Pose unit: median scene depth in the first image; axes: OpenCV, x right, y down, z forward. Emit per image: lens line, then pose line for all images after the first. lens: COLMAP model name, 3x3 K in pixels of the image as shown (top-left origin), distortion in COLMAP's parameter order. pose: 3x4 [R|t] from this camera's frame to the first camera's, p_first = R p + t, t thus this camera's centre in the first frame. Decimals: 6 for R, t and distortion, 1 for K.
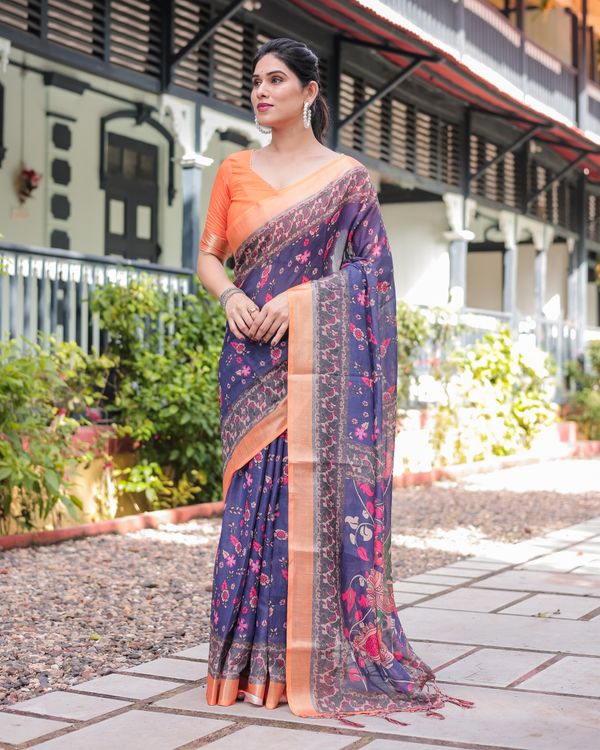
lens RADIAL K [[1379.0, 0, 296.6], [0, 1379.0, 371.9], [0, 0, 1]] dist [0.016529, 0.000000]
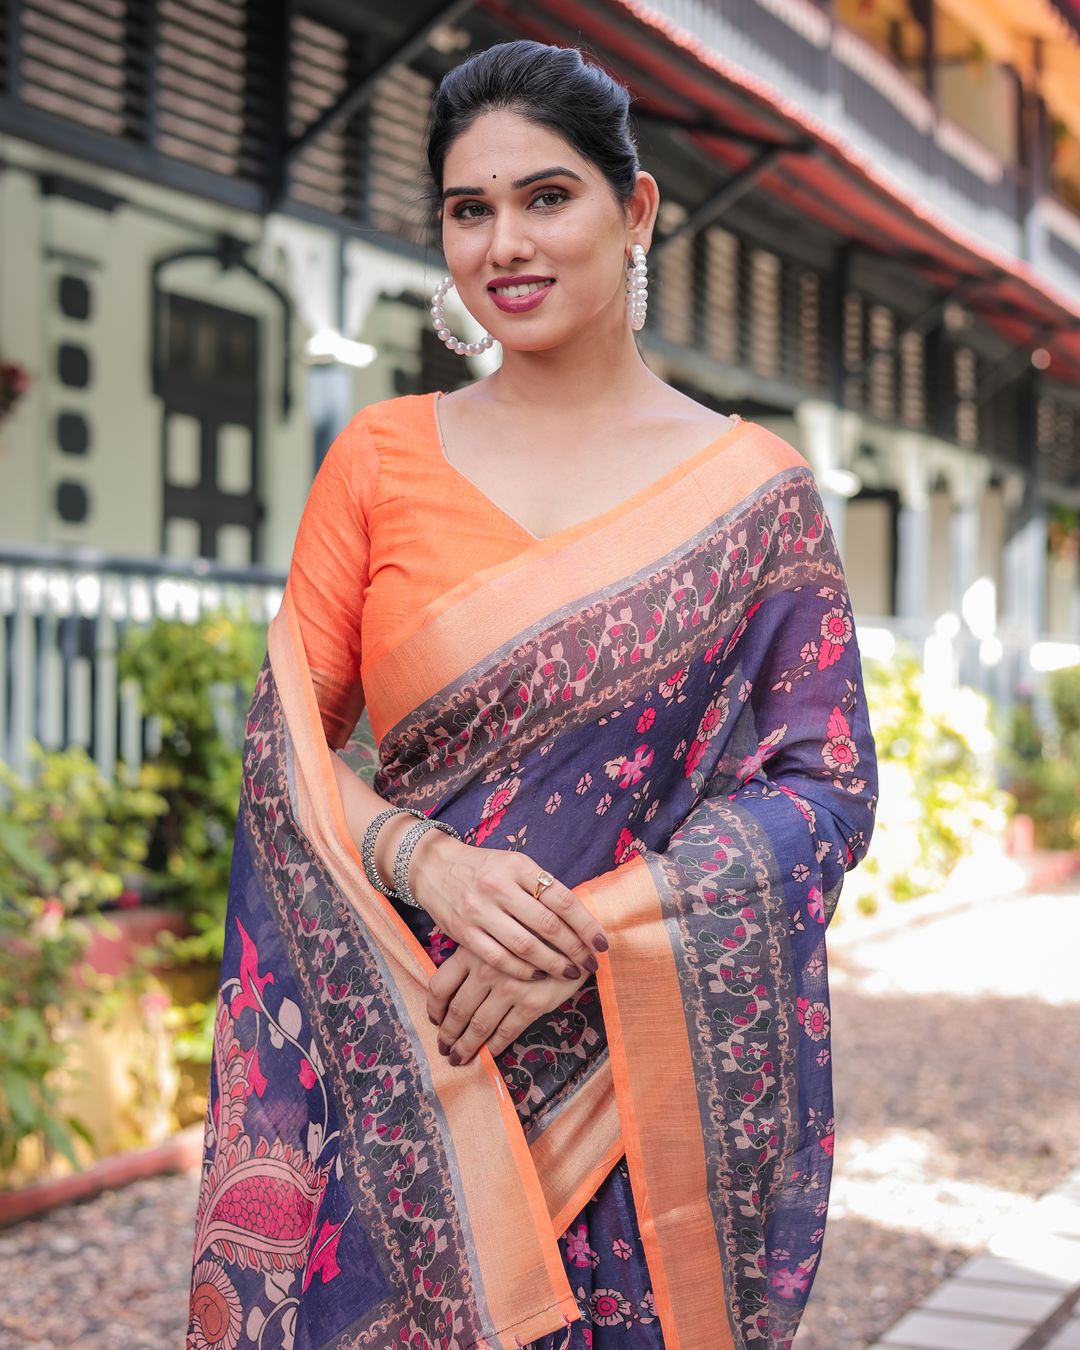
lens RADIAL K [[2429.2, 0, 562.3], [0, 2429.2, 729.0], [0, 0, 1]] dist [0.032951, 0.000000]
pose [[0.999753, -0.001025, 0.022219, -0.009906], [0.000820, 0.999957, 0.009234, -0.021651], [-0.022227, -0.009213, 0.999710, 0.103700]]
